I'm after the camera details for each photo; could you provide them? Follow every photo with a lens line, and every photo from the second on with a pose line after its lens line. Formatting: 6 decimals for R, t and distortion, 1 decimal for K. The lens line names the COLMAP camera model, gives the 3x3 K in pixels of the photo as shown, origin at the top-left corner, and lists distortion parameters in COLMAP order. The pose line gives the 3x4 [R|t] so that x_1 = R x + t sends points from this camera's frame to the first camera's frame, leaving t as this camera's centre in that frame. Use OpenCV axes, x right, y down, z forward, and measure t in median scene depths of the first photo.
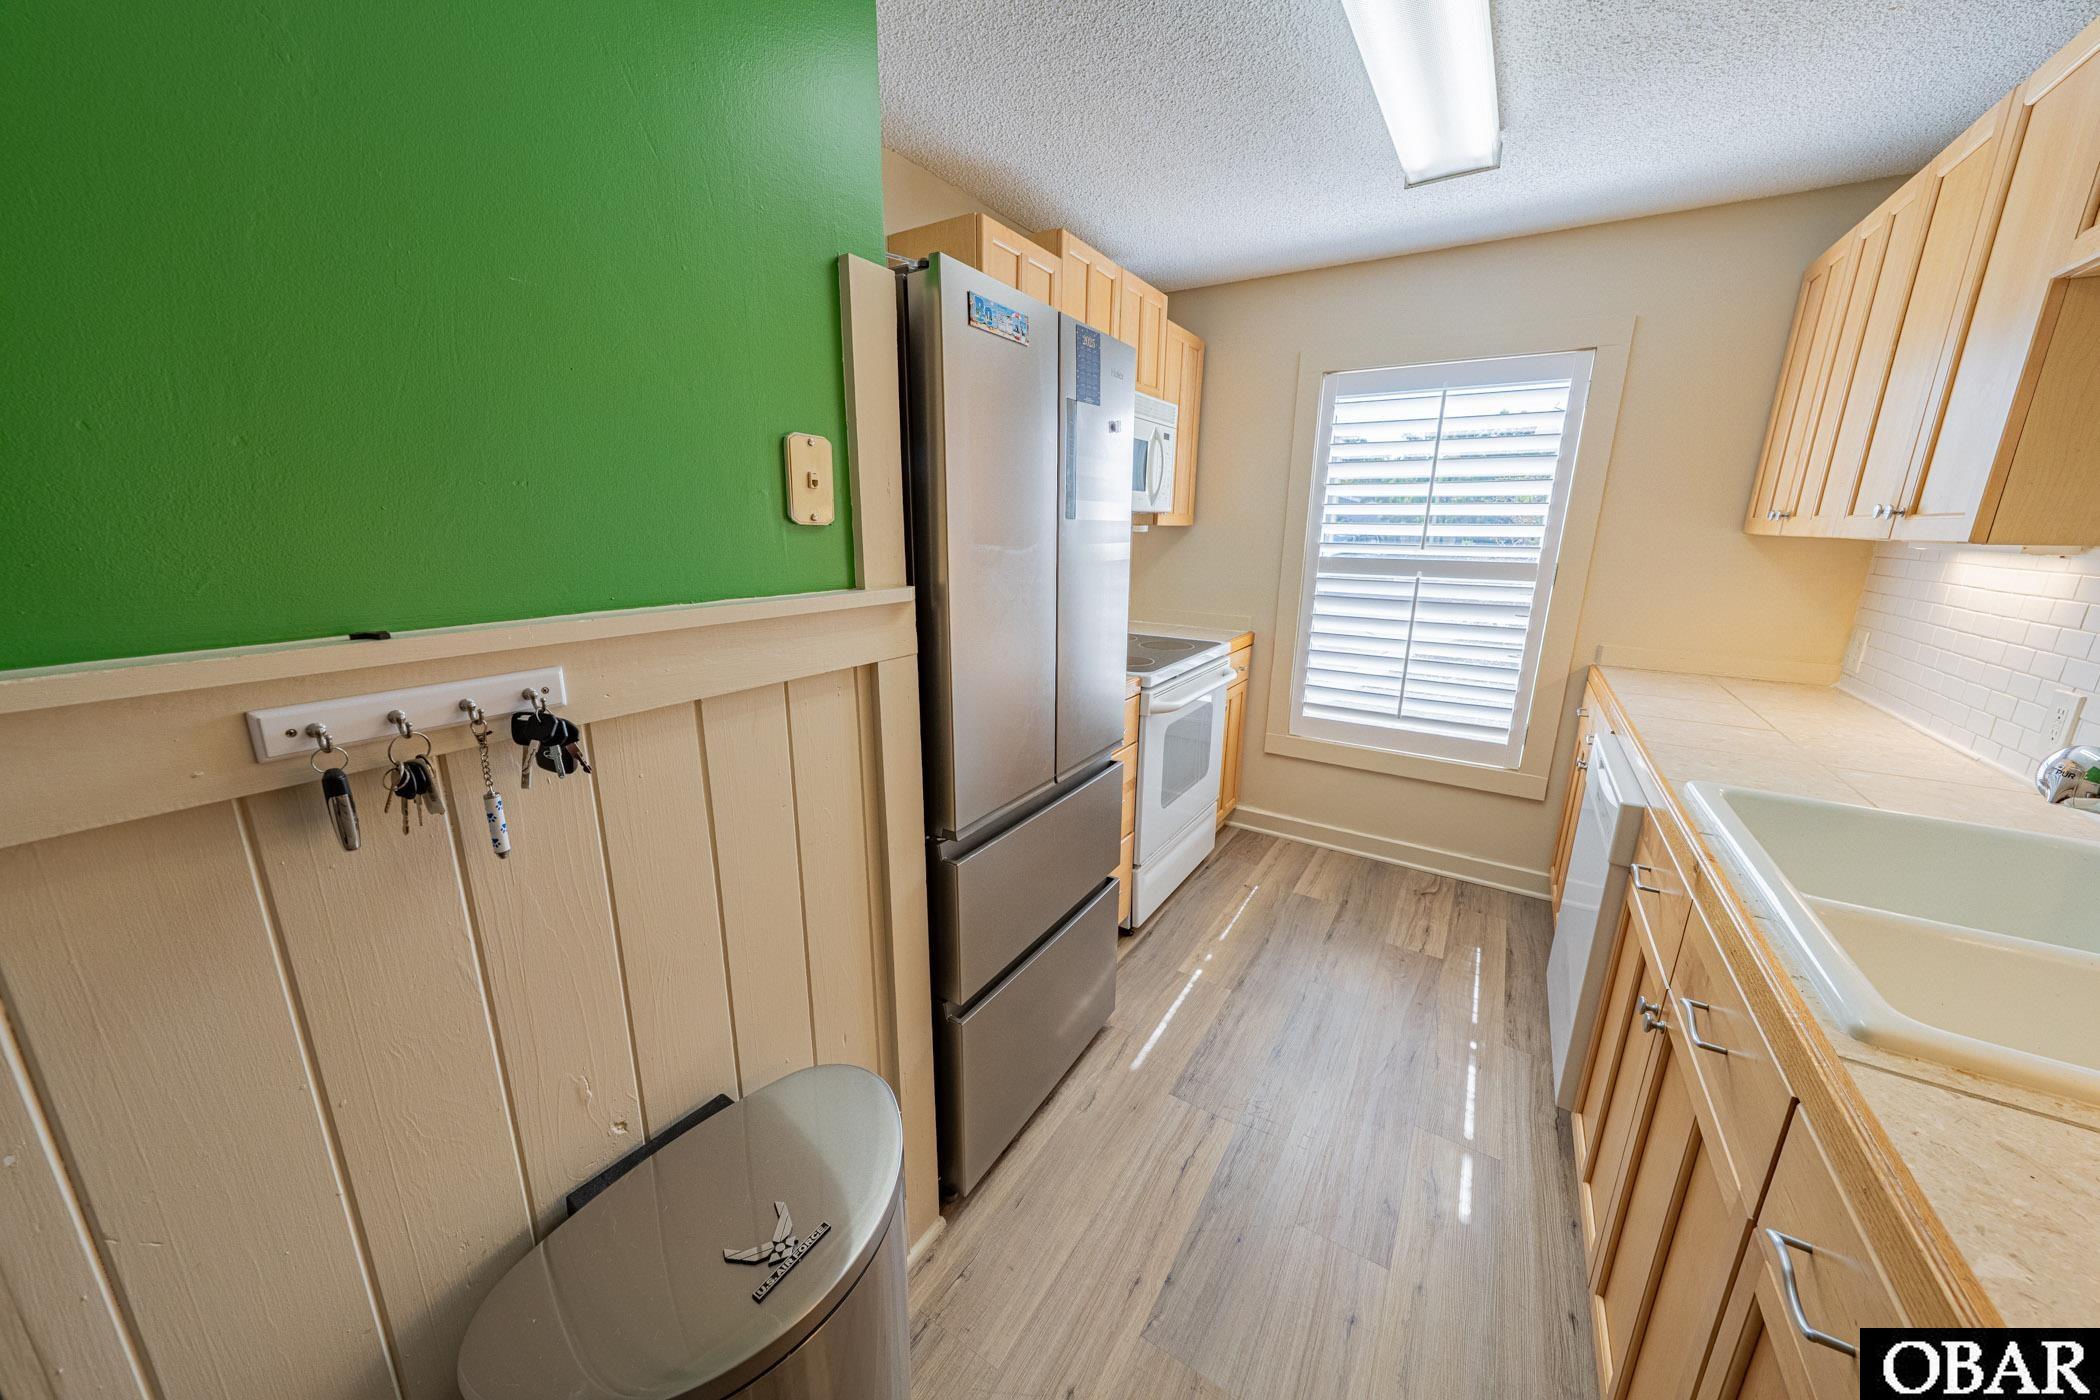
lens RADIAL K [[727.4, 0, 1043.7], [0, 727.4, 701.3], [0, 0, 1]] dist [-0.000478, -0.000147]
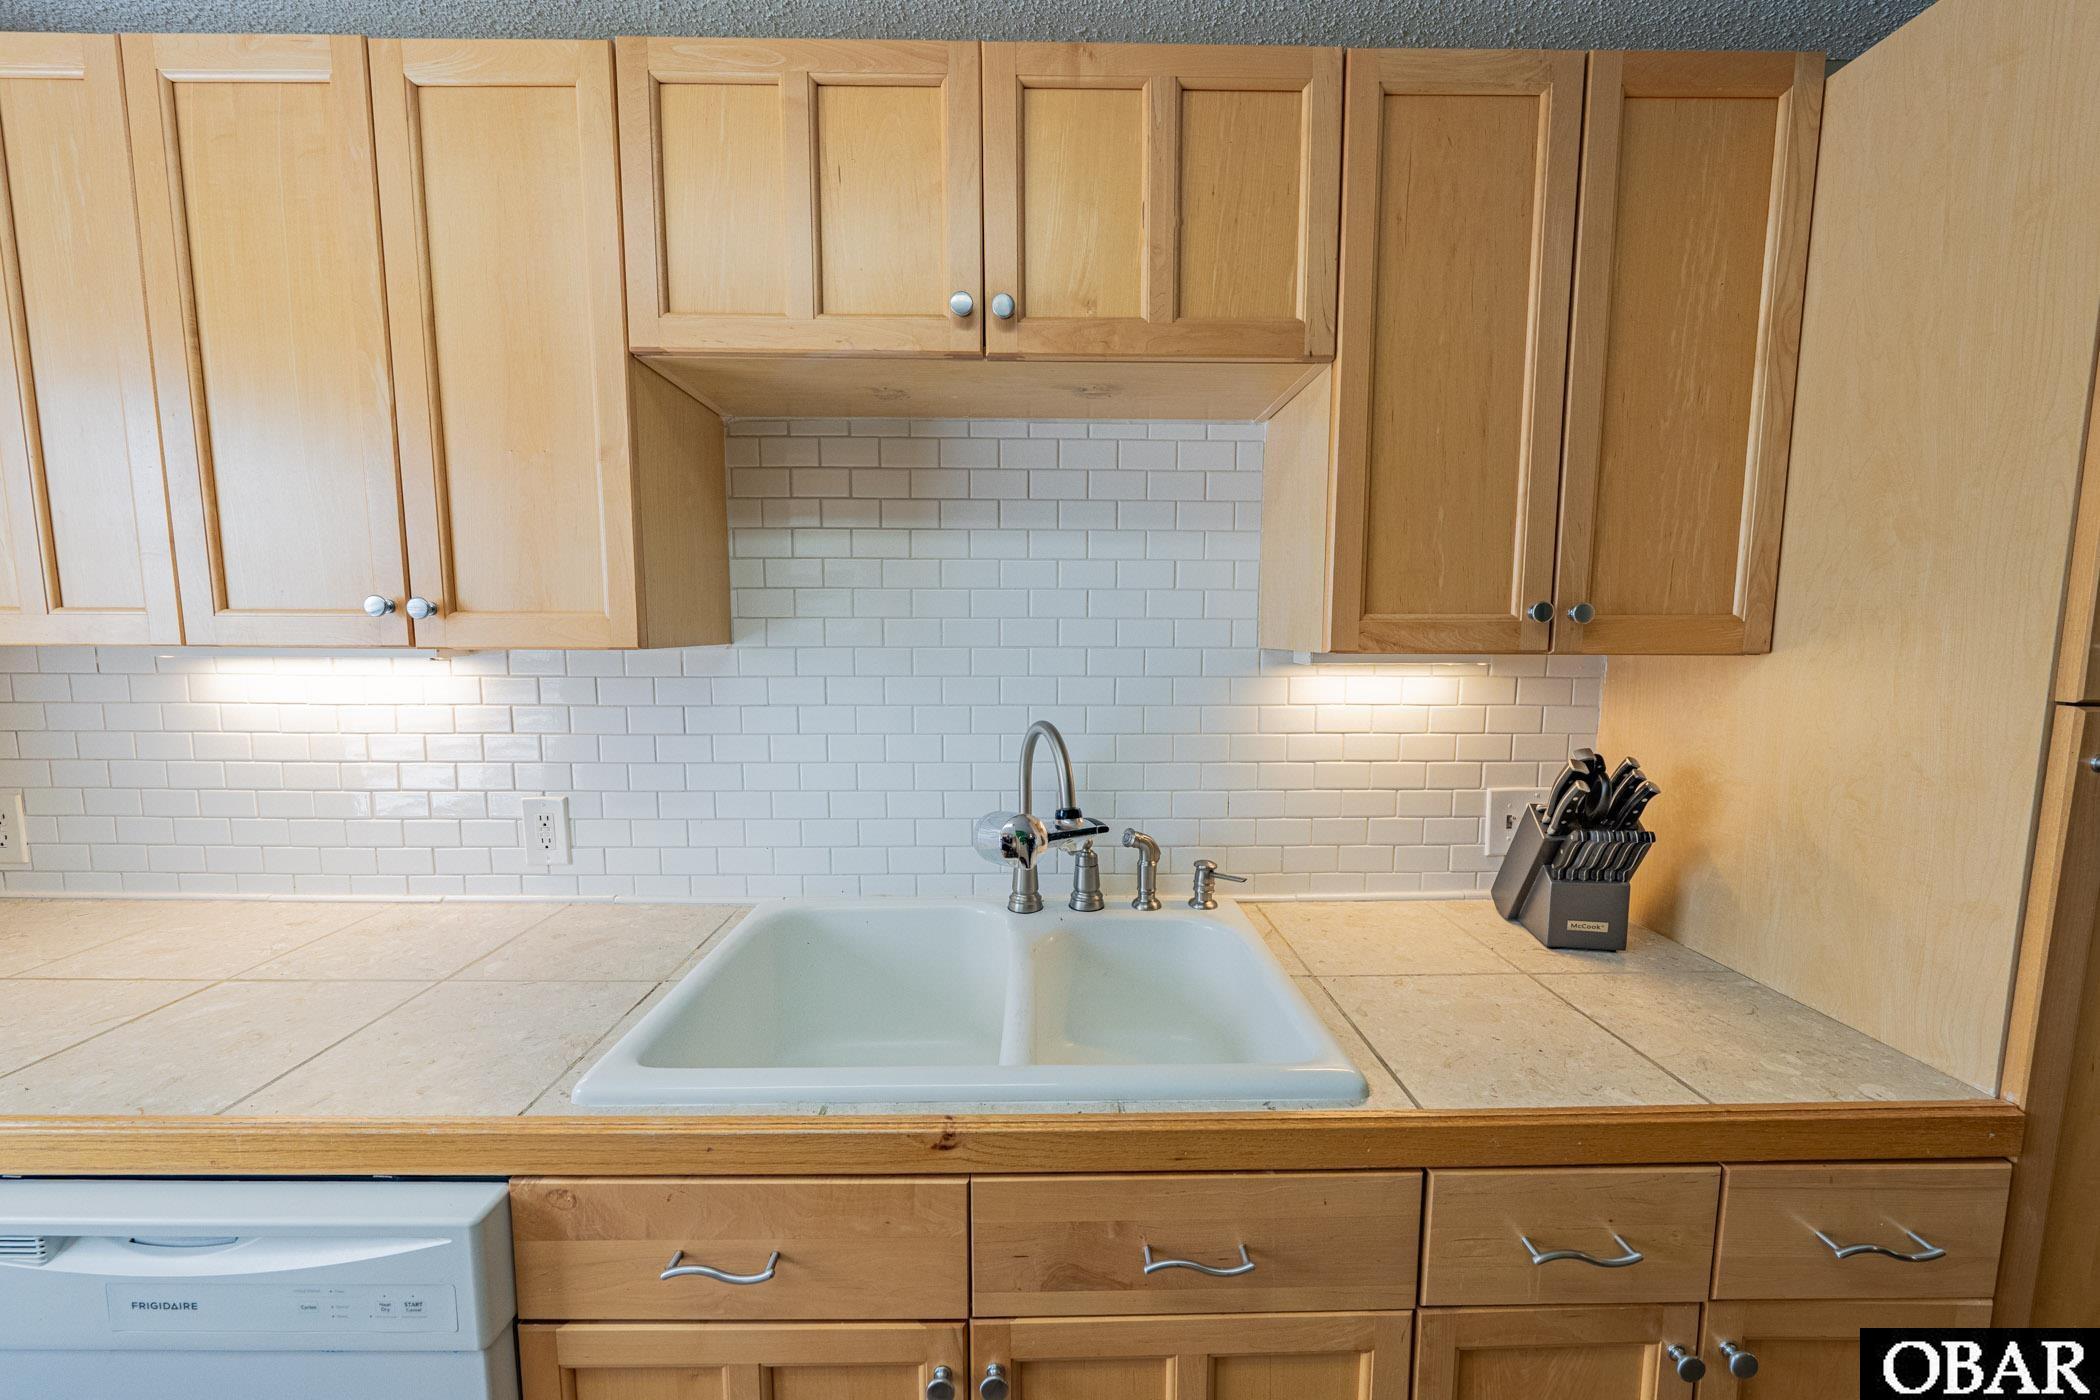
lens RADIAL K [[761.4, 0, 1053.4], [0, 761.4, 701.8], [0, 0, 1]] dist [-0.003158, -0.000313]
pose [[-0.543484, -0.096927, 0.833804, 0.126527], [0.193019, 0.952264, 0.236510, -0.120065], [-0.816926, 0.289480, -0.498832, 0.471189]]
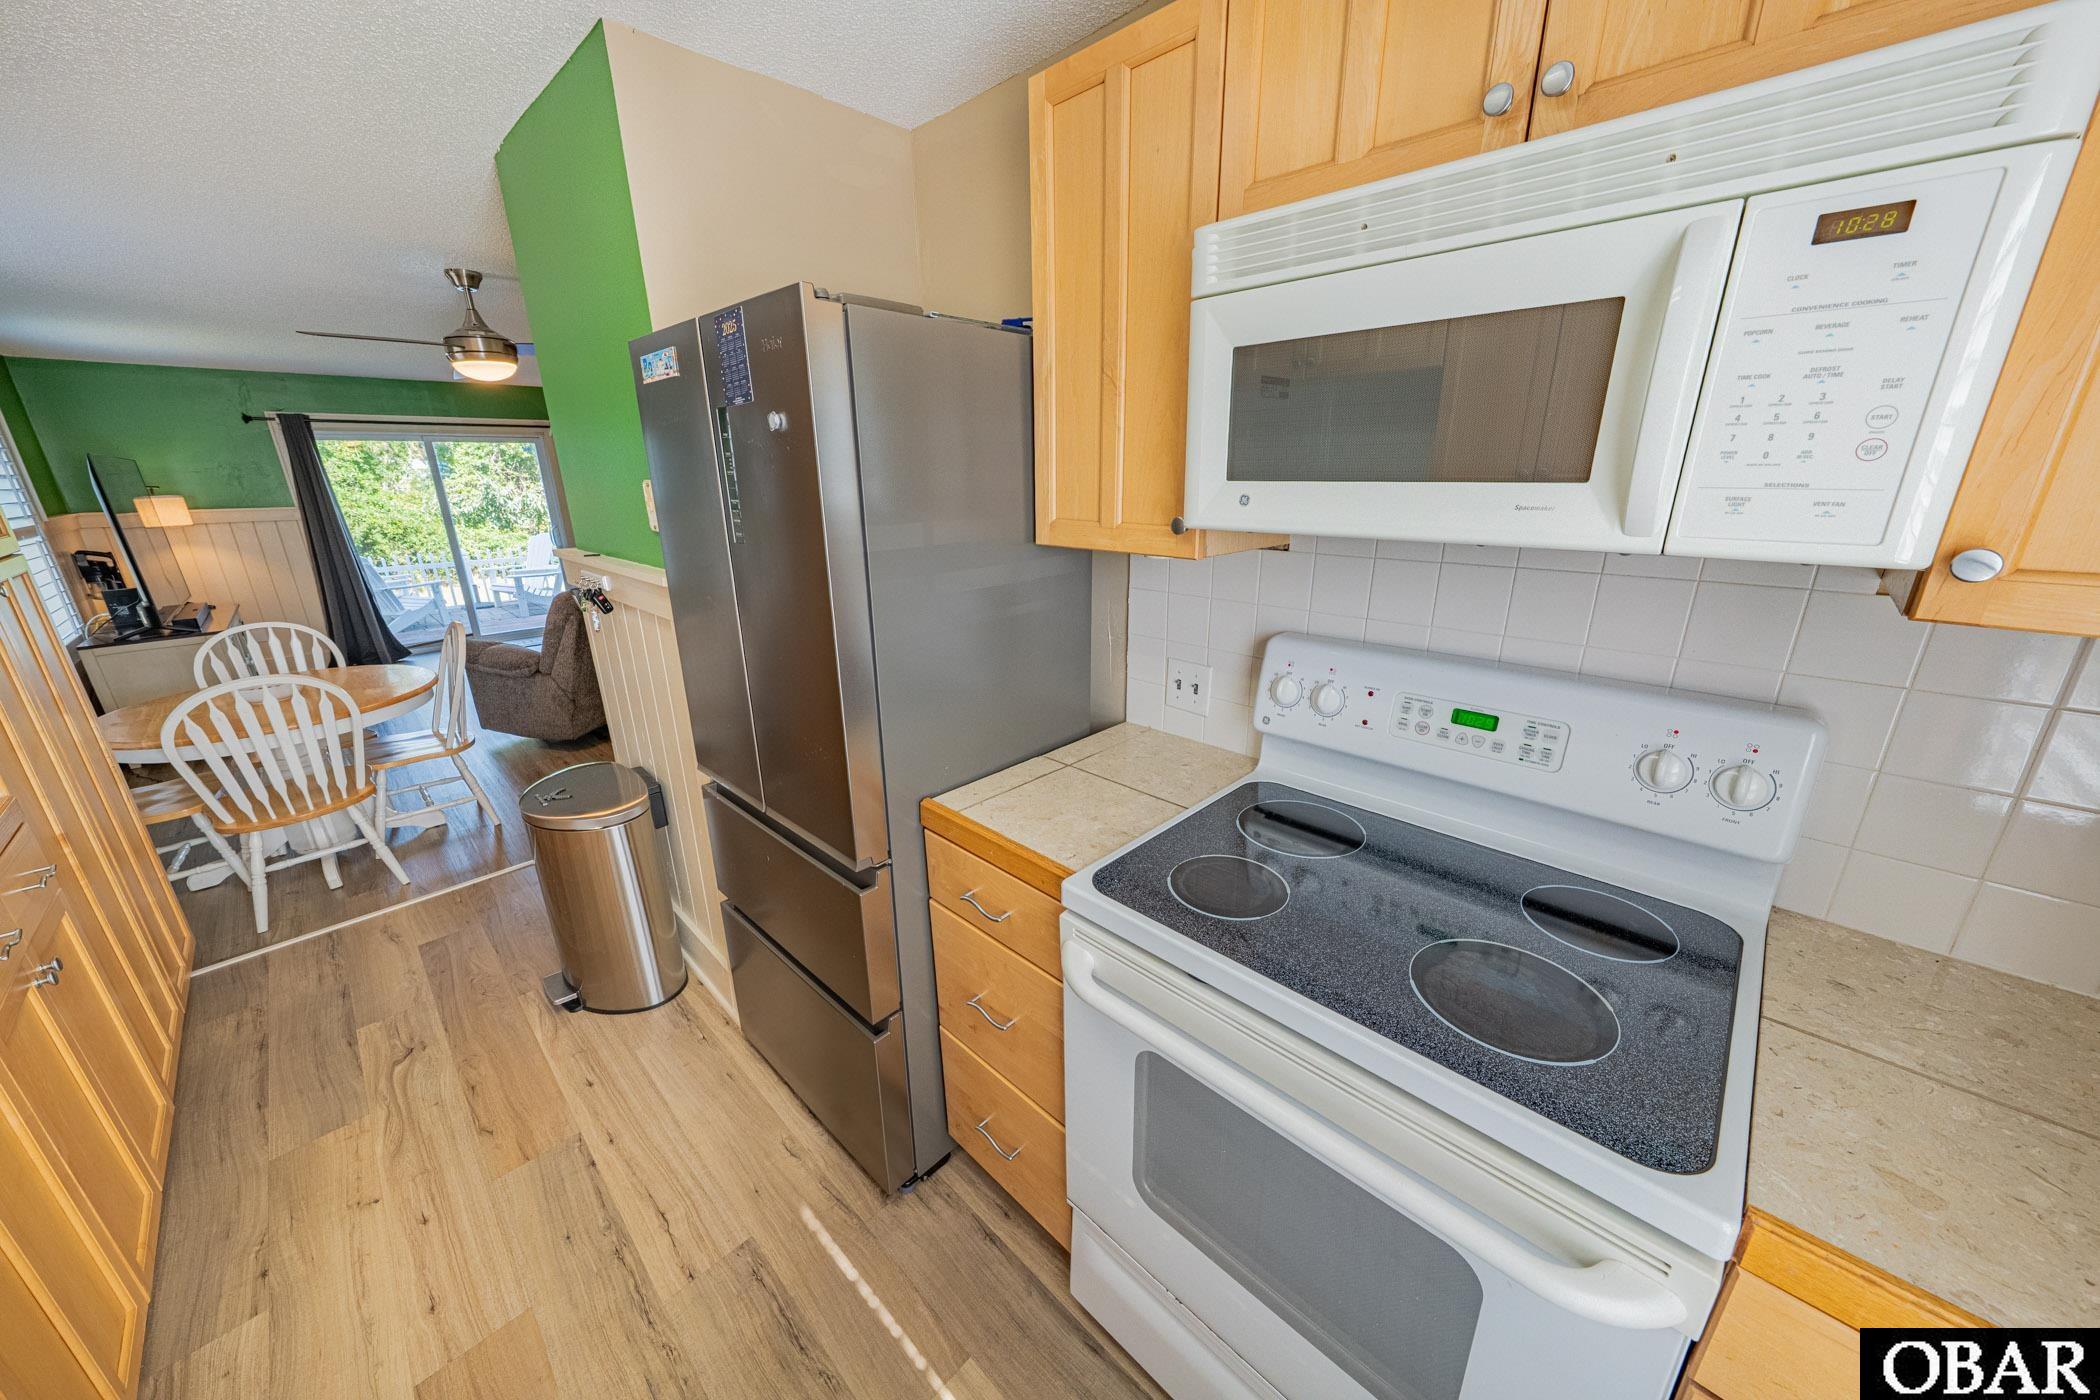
lens RADIAL K [[728.7, 0, 1046.2], [0, 728.7, 702.6], [0, 0, 1]] dist [-0.002416, 0.000016]
pose [[-0.209841, 0.298827, -0.930951, 0.478633], [-0.225933, 0.911560, 0.343529, -0.261793], [0.951273, 0.282419, -0.123767, 0.863643]]
